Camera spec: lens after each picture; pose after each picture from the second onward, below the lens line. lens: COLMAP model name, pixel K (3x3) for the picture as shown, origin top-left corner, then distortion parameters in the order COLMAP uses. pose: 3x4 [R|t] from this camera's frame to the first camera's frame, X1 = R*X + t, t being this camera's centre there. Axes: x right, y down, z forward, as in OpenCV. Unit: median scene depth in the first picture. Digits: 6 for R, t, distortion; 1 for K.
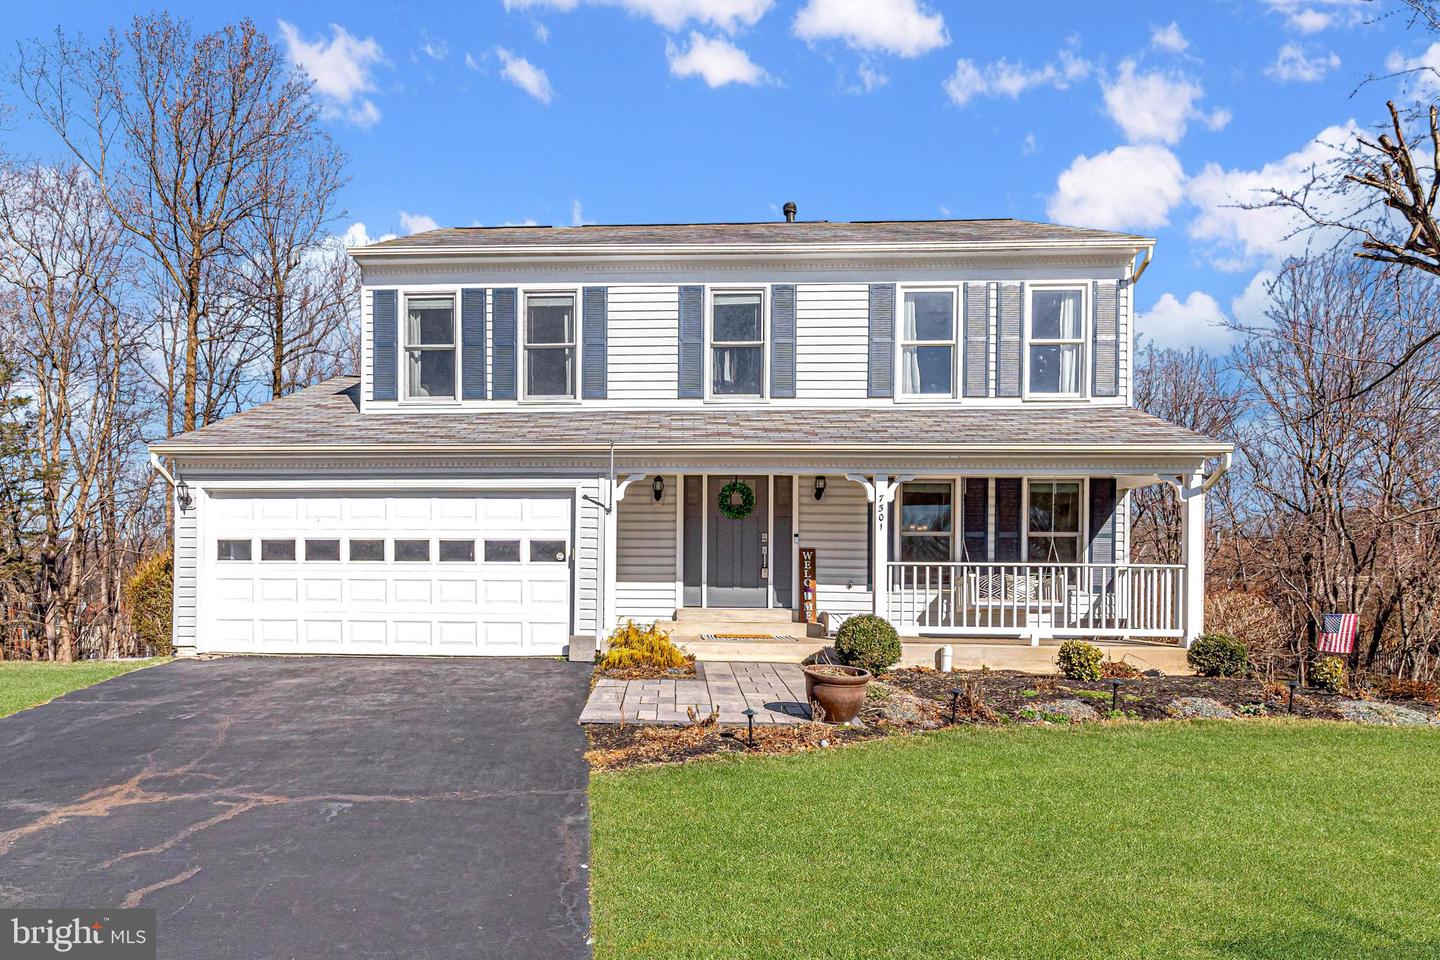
lens RADIAL K [[675.1, 0, 719.1], [0, 675.1, 445.7], [0, 0, 1]] dist [0.000083, 0.000350]
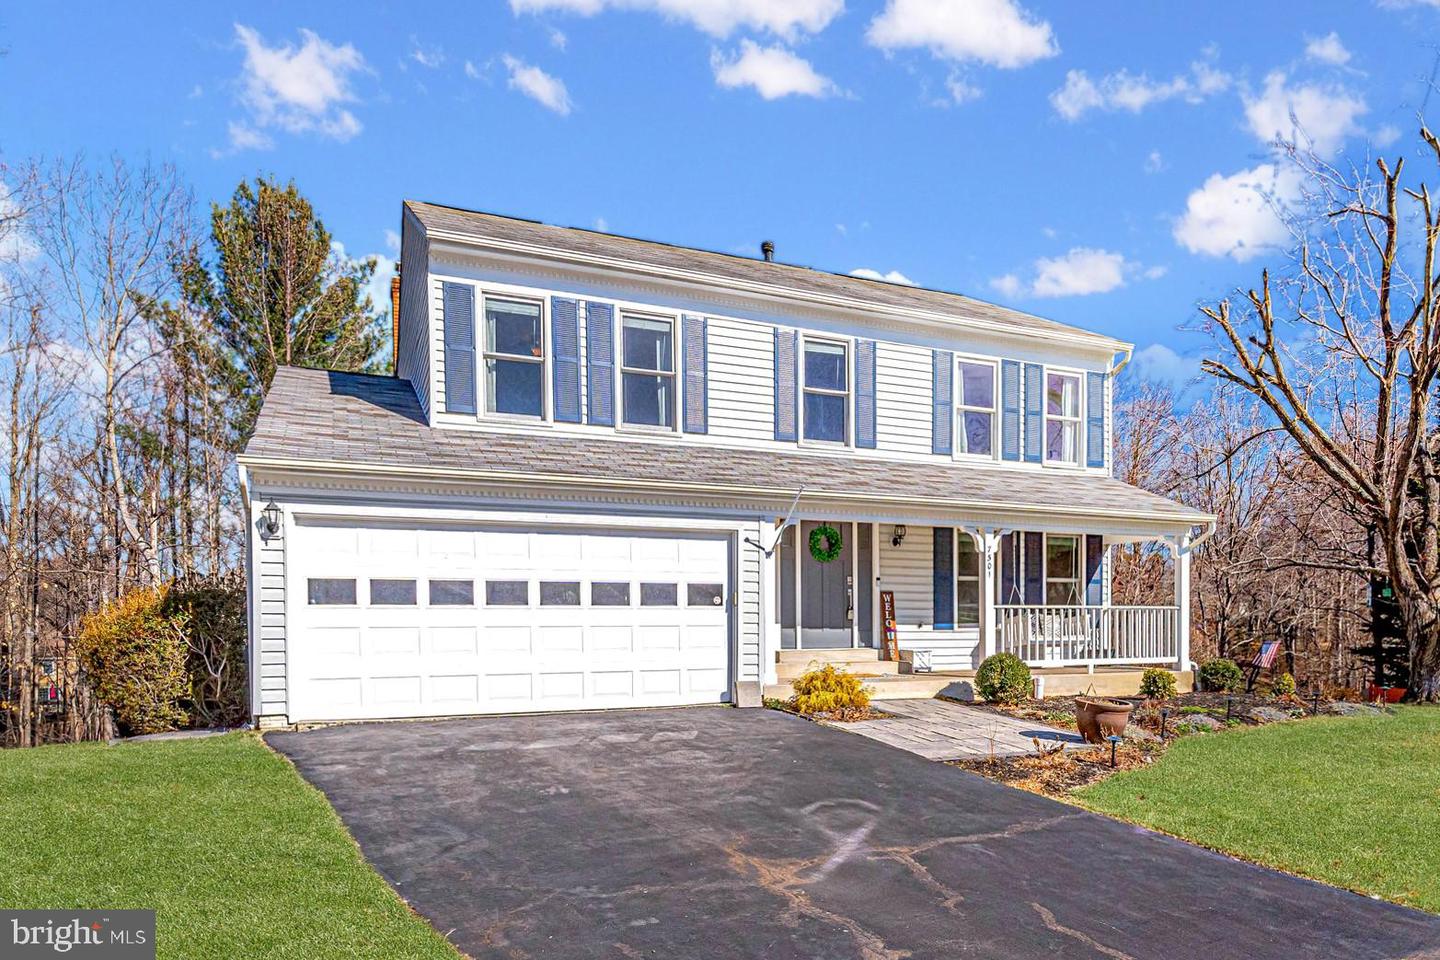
lens RADIAL K [[710.3, 0, 720.0], [0, 710.3, 480.0], [0, 0, 1]] dist [0.000145, 0.000108]
pose [[0.930545, 0.061154, 0.361036, -0.527698], [-0.063925, 0.997946, -0.004277, -0.002054], [-0.360556, -0.019099, 0.932542, 0.049924]]
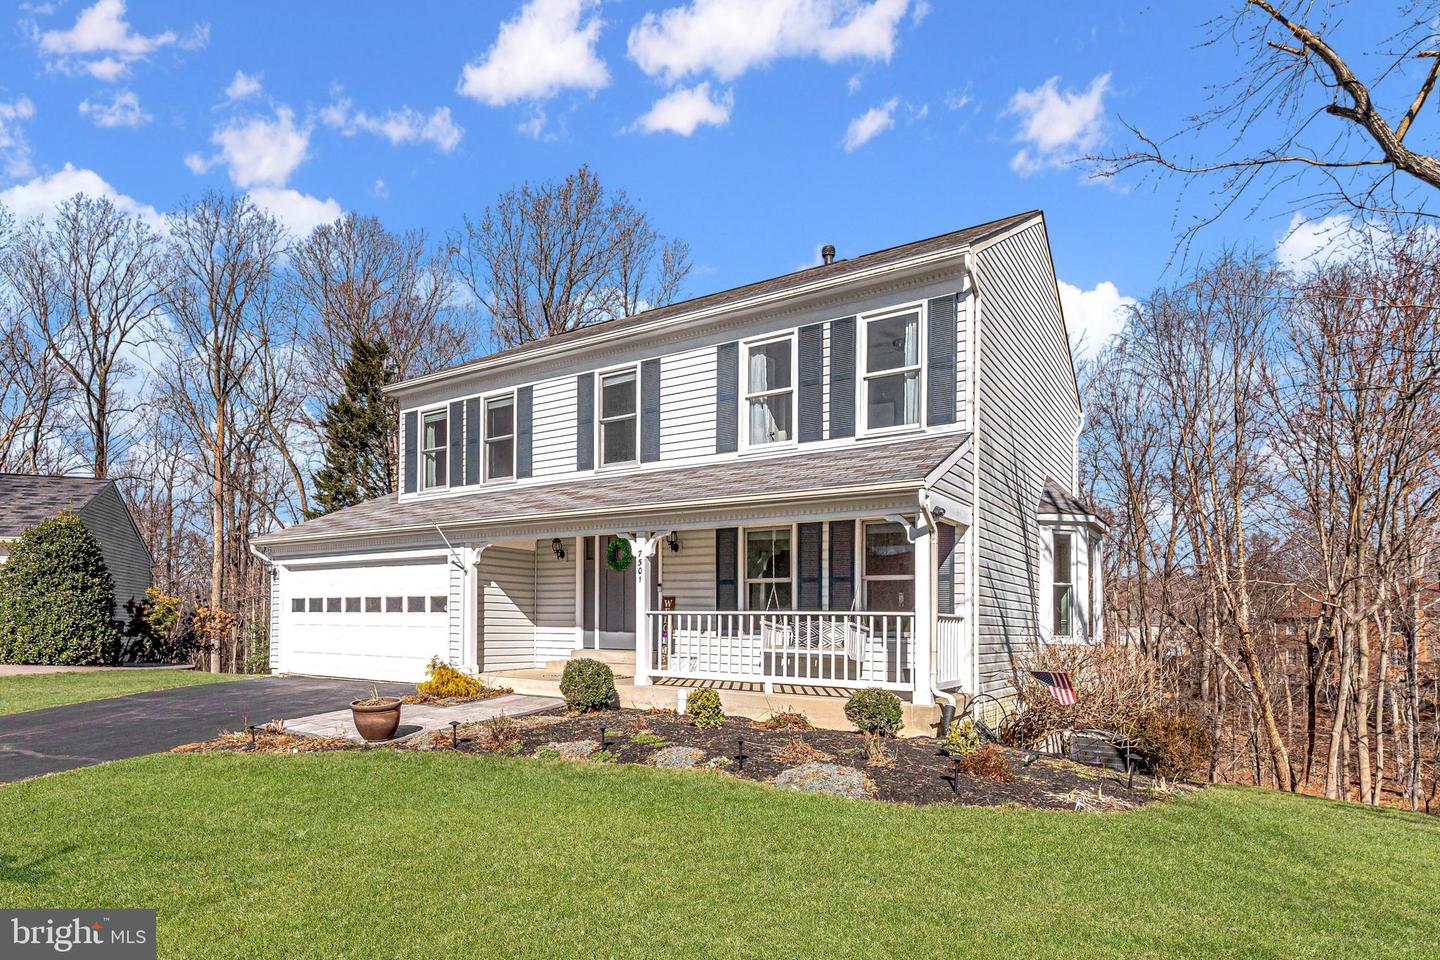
lens RADIAL K [[731.3, 0, 699.7], [0, 731.3, 453.6], [0, 0, 1]] dist [0.001030, -0.000496]
pose [[0.873445, -0.107757, -0.474850, 0.760647], [0.089158, 0.994111, -0.061594, -0.002192], [0.478691, 0.011462, 0.877908, -0.023603]]
